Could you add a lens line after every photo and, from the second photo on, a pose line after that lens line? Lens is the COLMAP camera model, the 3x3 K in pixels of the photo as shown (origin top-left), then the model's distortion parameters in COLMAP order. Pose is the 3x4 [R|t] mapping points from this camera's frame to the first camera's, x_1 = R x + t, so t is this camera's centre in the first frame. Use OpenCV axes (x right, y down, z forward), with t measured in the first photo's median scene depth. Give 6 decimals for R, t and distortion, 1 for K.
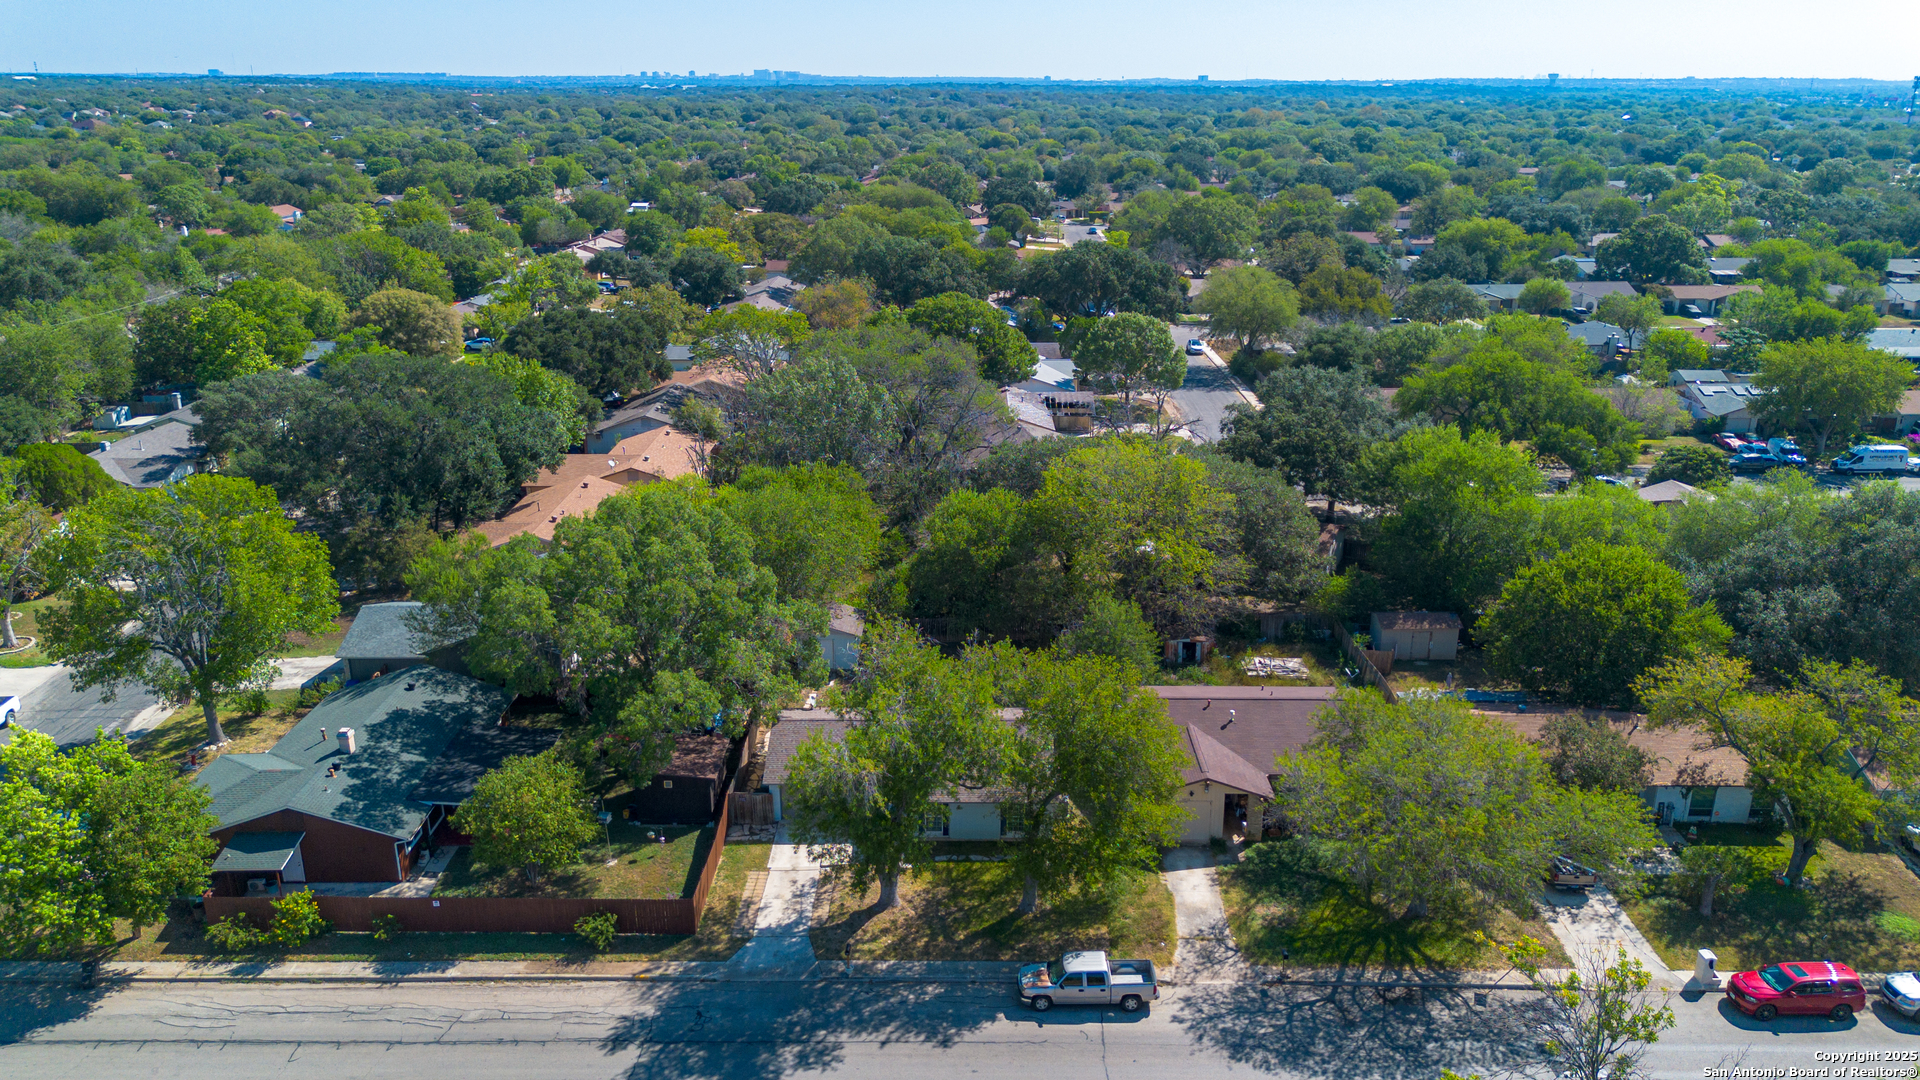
lens RADIAL K [[1352.2, 0, 960.0], [0, 1352.2, 540.0], [0, 0, 1]] dist [0.038071, -0.008669]
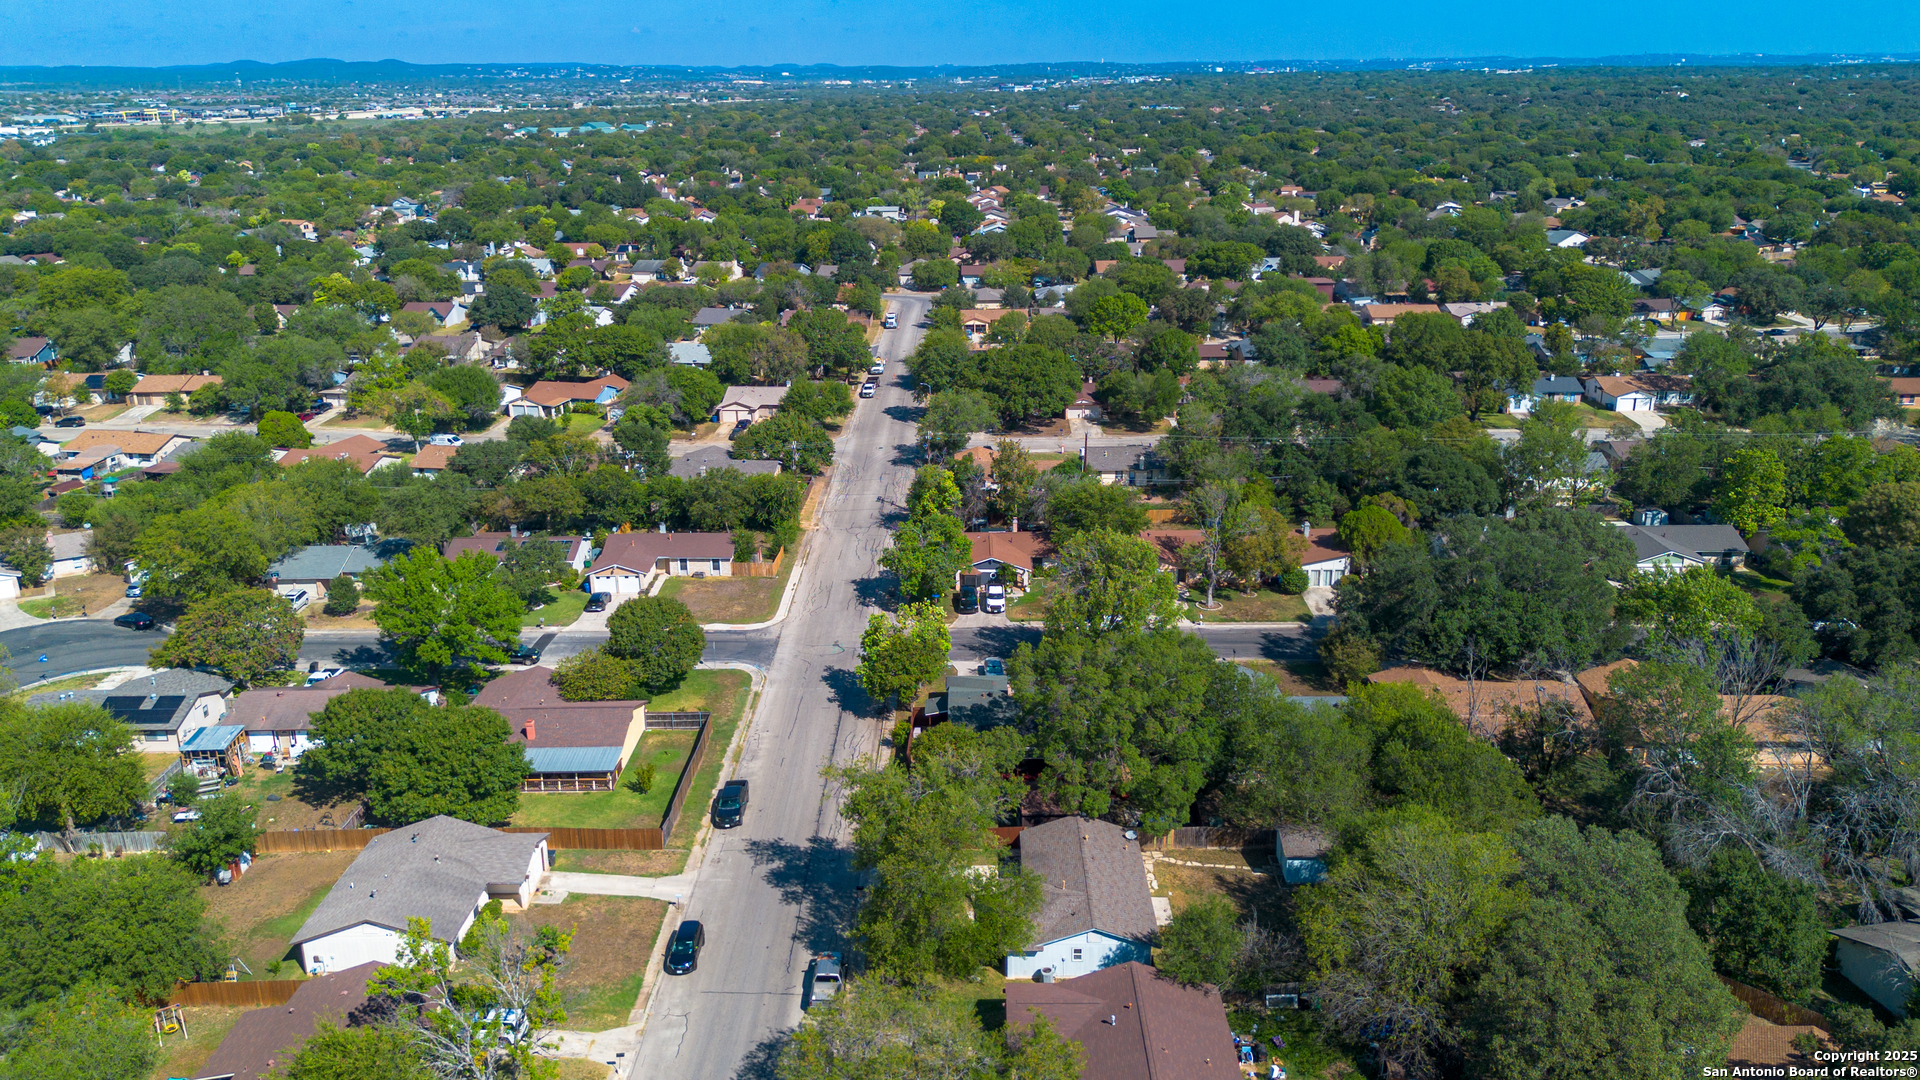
lens RADIAL K [[1352.2, 0, 960.0], [0, 1352.2, 540.0], [0, 0, 1]] dist [0.038071, -0.008669]
pose [[0.003682, 0.305441, -0.952204, 1.431535], [-0.297031, 0.909568, 0.290616, -0.634678], [0.954861, 0.281764, 0.094075, 0.862313]]
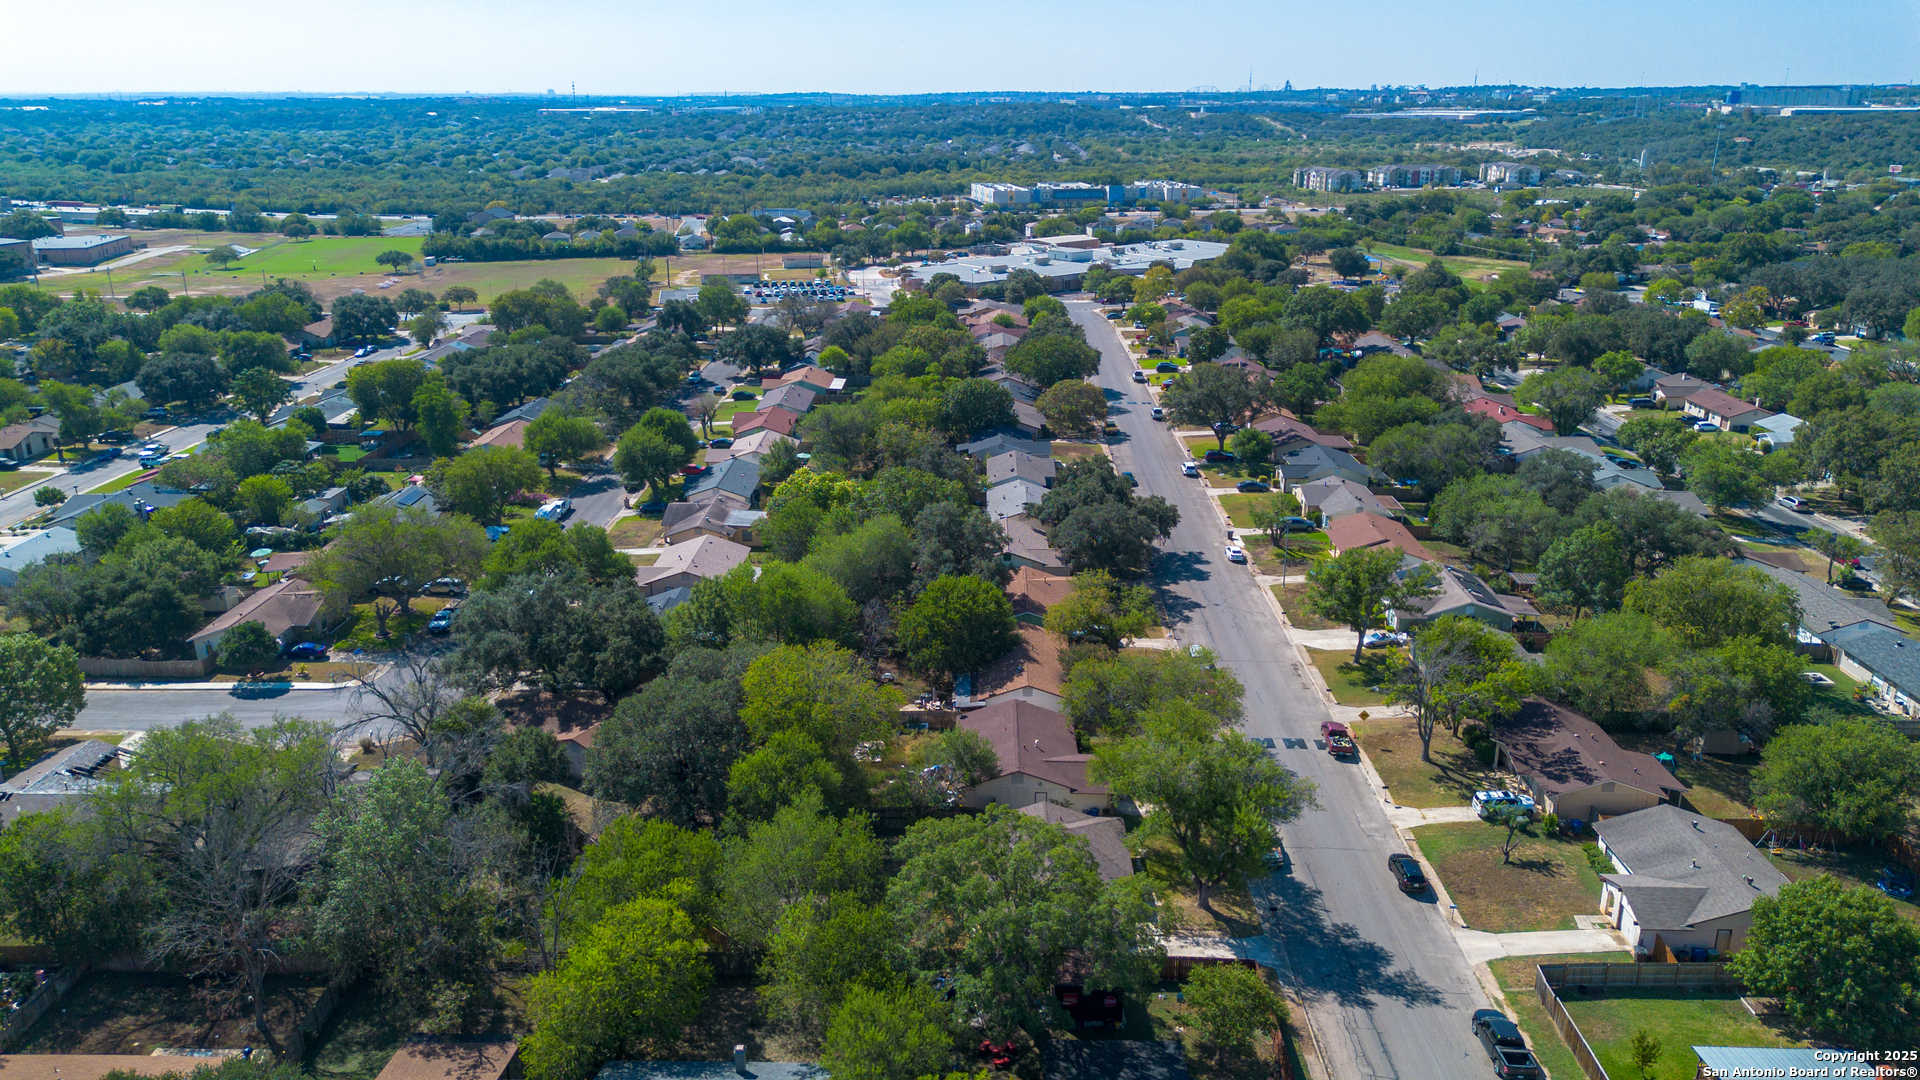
lens RADIAL K [[1352.2, 0, 960.0], [0, 1352.2, 540.0], [0, 0, 1]] dist [0.038071, -0.008669]
pose [[0.012626, -0.312251, 0.949916, -1.593761], [0.314452, 0.903033, 0.292661, -0.749282], [-0.949189, 0.295008, 0.109589, 1.080161]]
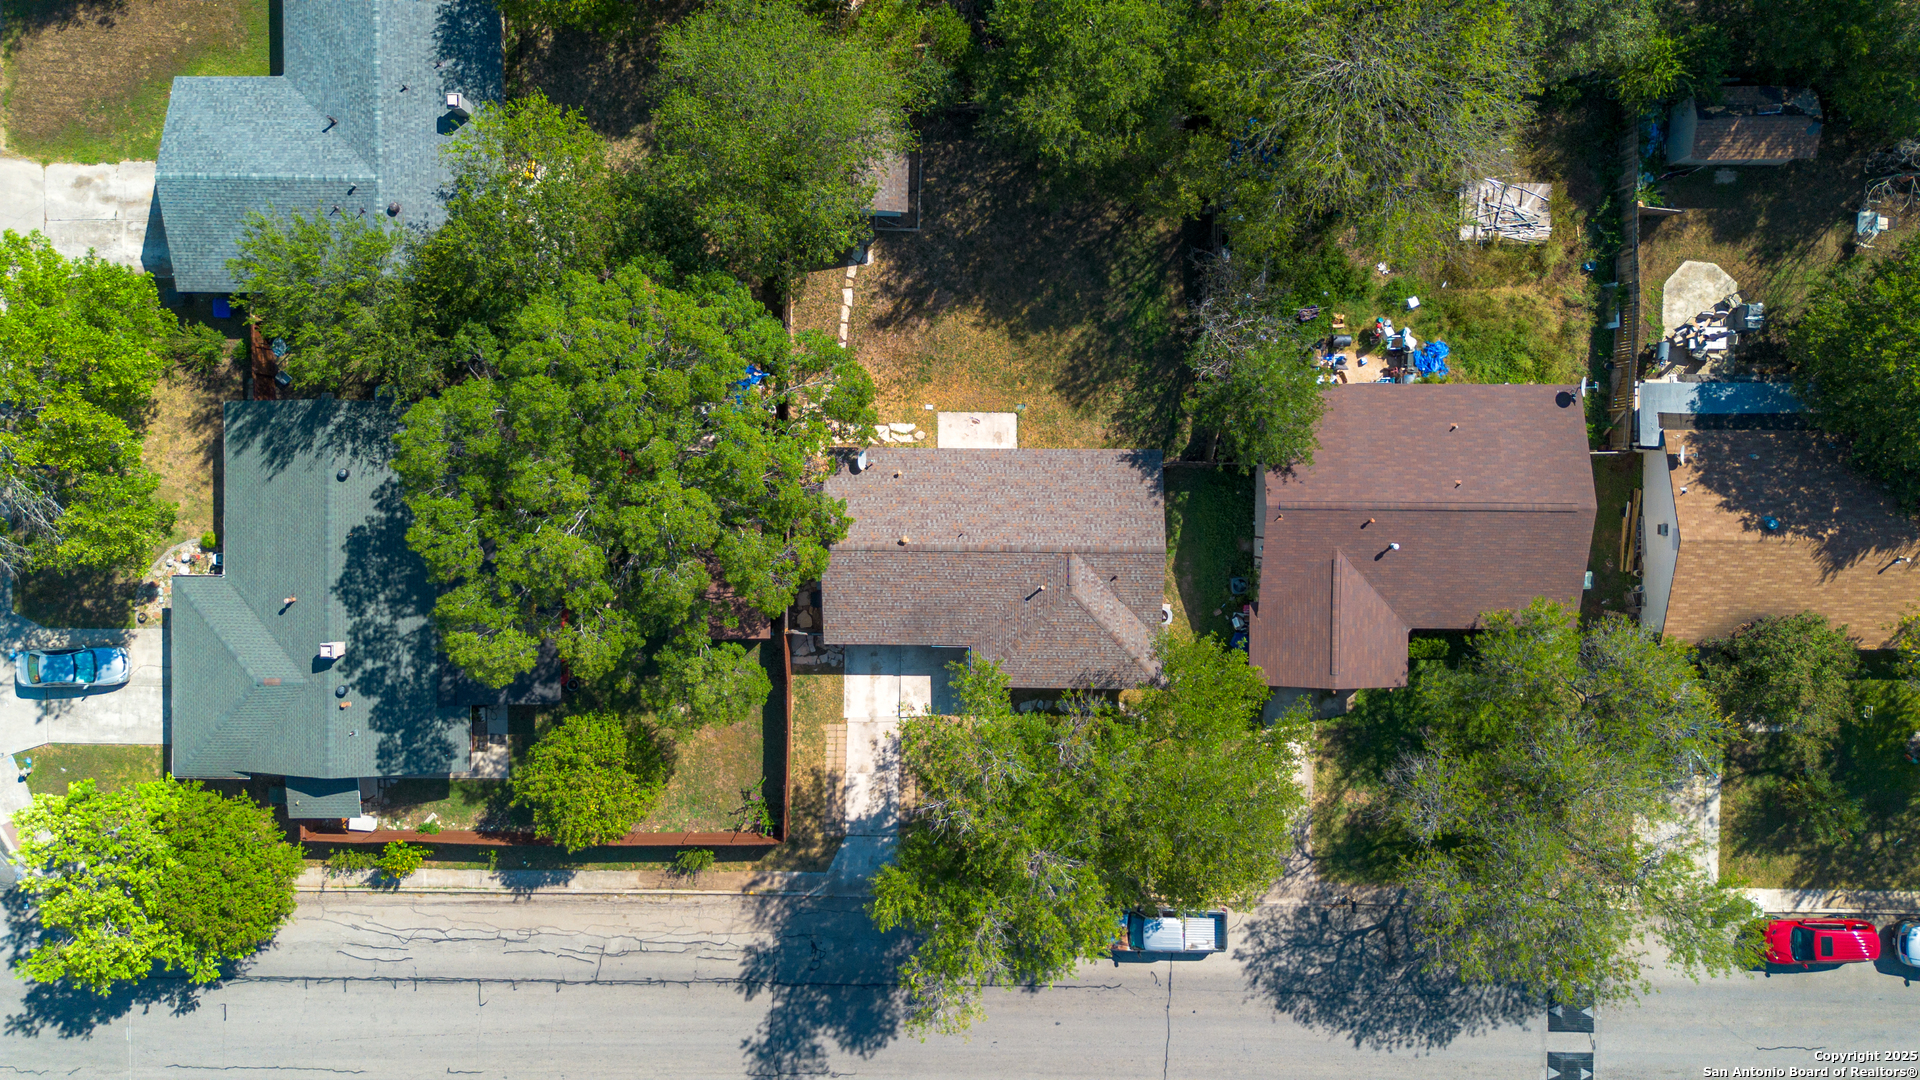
lens RADIAL K [[1352.2, 0, 960.0], [0, 1352.2, 540.0], [0, 0, 1]] dist [0.038071, -0.008669]
pose [[0.999918, 0.004551, -0.011953, -0.058627], [0.009990, 0.305683, 0.952081, -0.817872], [0.007987, -0.952123, 0.305612, 0.972014]]
